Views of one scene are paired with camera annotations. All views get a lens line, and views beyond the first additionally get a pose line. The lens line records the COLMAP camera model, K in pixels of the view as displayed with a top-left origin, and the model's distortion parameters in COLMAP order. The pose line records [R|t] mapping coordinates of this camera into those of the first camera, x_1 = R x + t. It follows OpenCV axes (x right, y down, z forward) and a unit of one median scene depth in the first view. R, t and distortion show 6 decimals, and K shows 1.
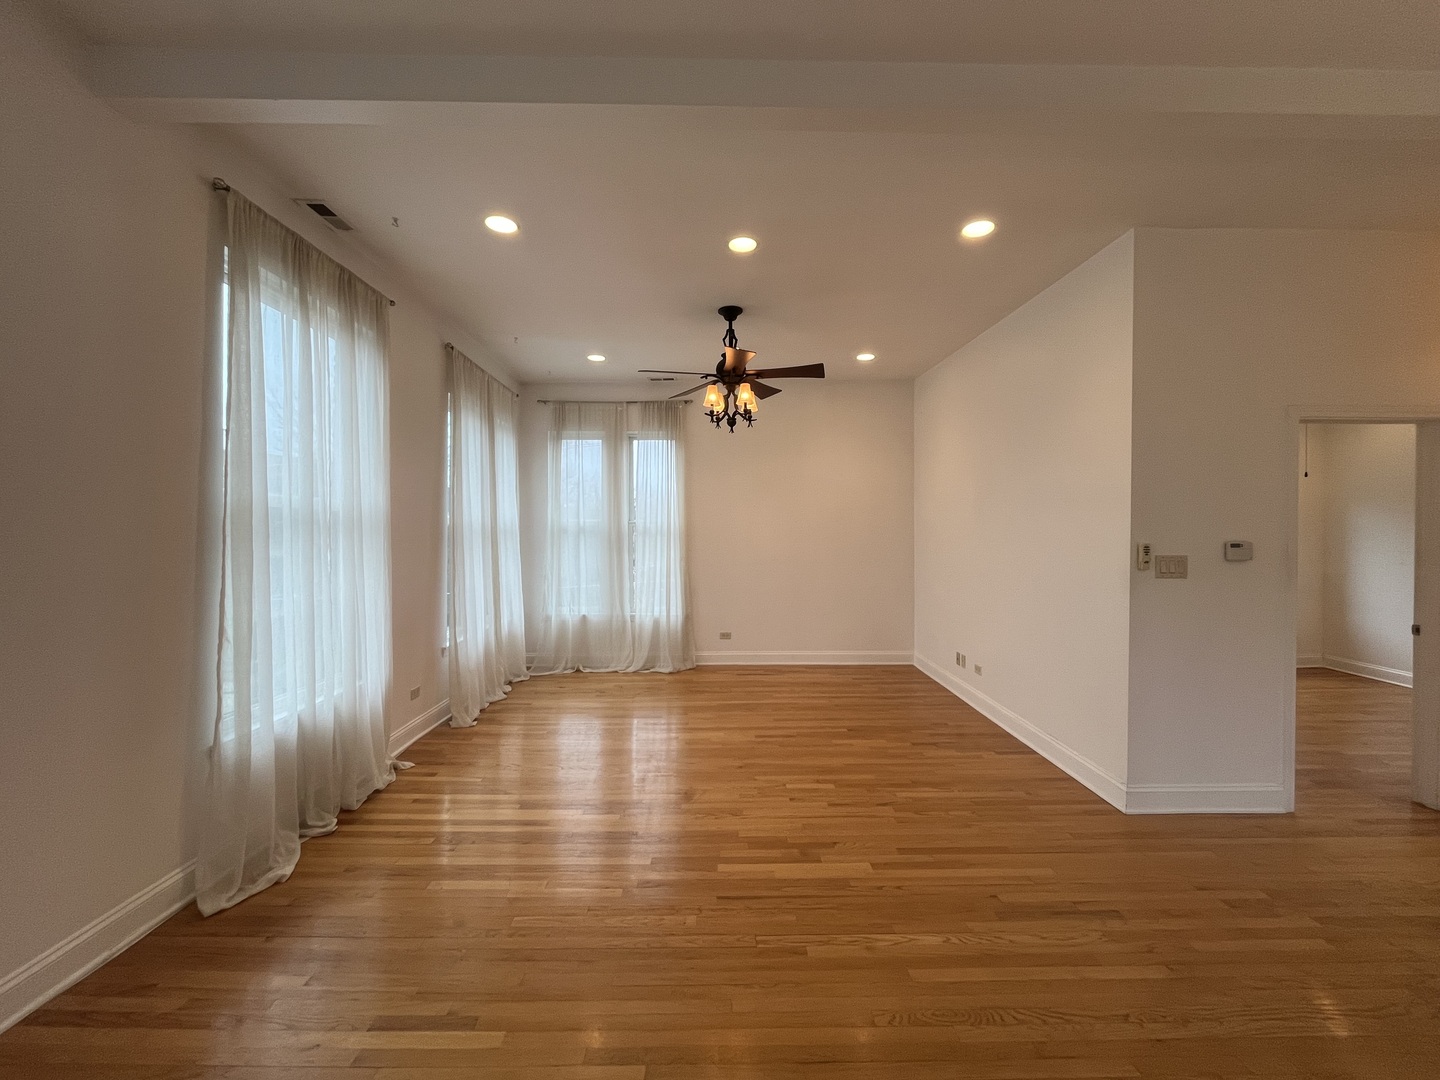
lens RADIAL K [[579.4, 0, 721.7], [0, 579.4, 538.8], [0, 0, 1]] dist [-0.002866, 0.000155]
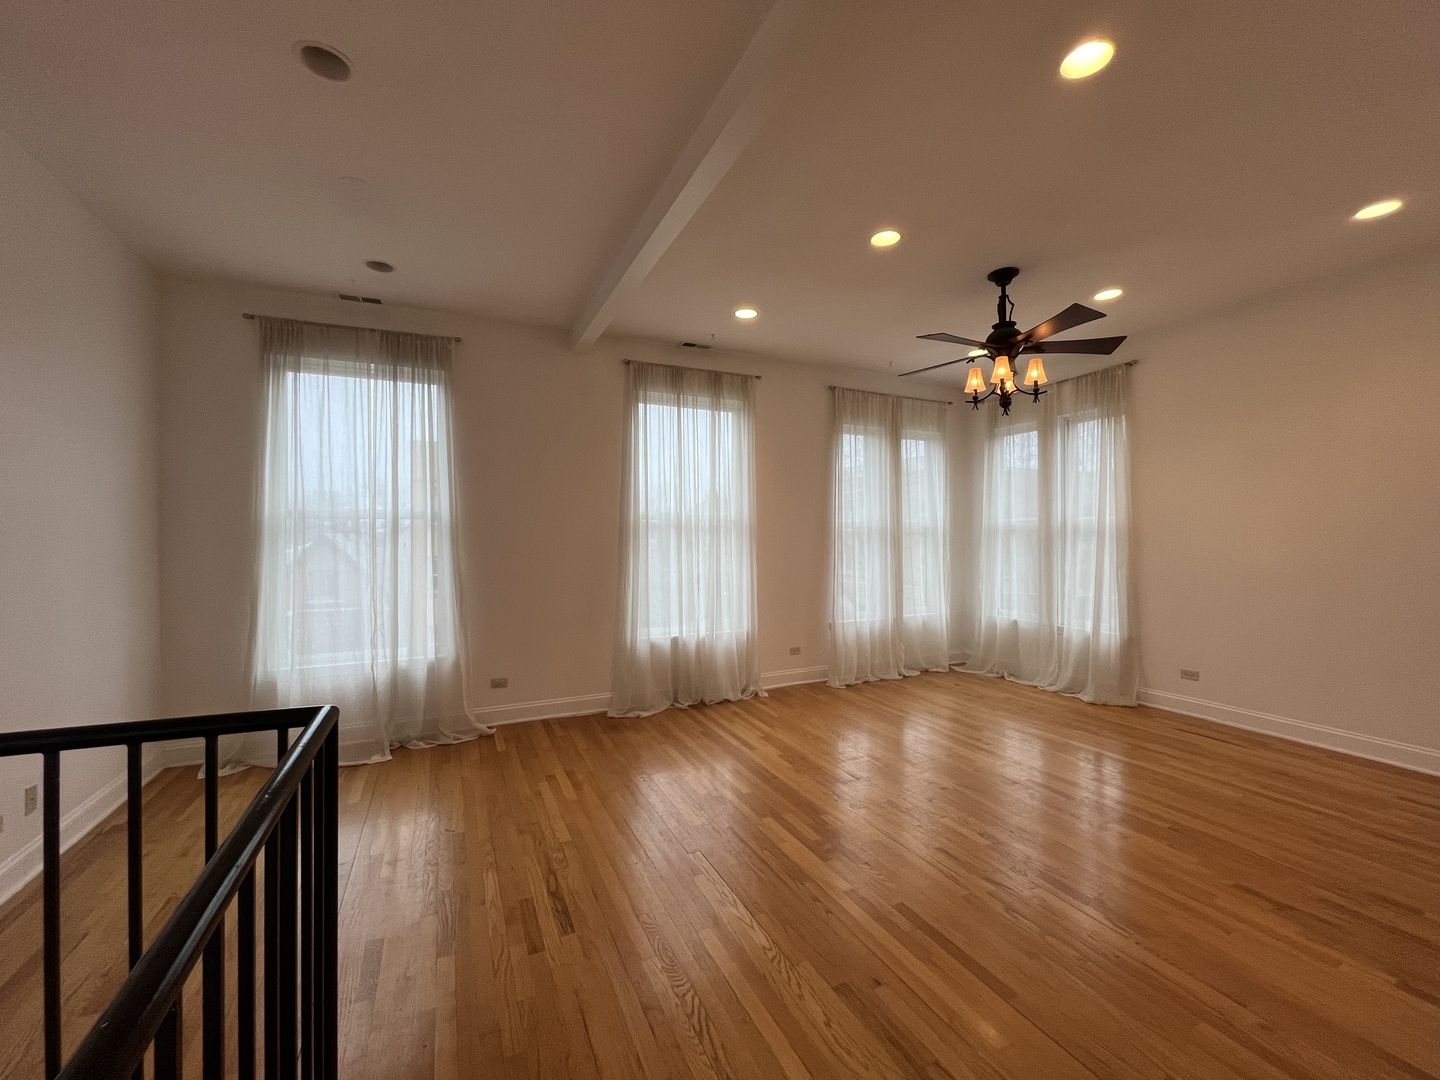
lens RADIAL K [[579.4, 0, 721.7], [0, 579.4, 538.8], [0, 0, 1]] dist [-0.002866, 0.000155]
pose [[0.414451, 0.002996, -0.910067, 0.519240], [-0.004590, 0.999989, 0.001201, 0.000785], [0.910060, 0.003679, 0.414460, 0.219147]]
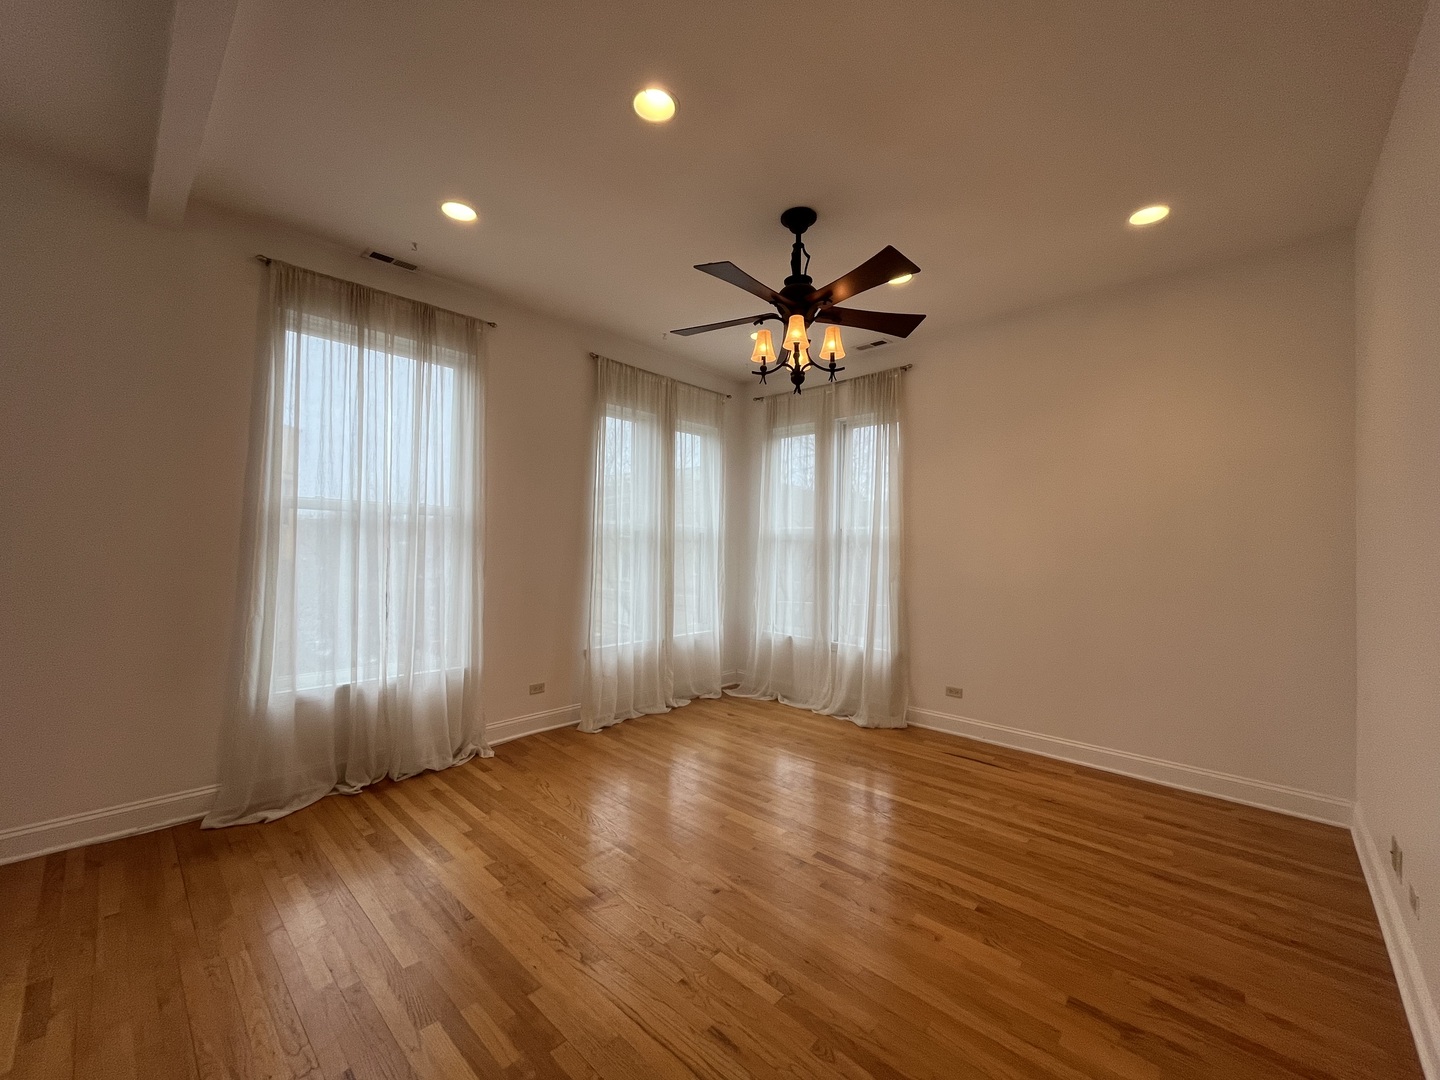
lens RADIAL K [[579.4, 0, 721.7], [0, 579.4, 538.8], [0, 0, 1]] dist [-0.002866, 0.000155]
pose [[0.720147, 0.007179, -0.693785, 0.356863], [-0.024956, 0.999567, -0.015562, 0.001371], [0.693373, 0.028521, 0.720014, 0.374604]]
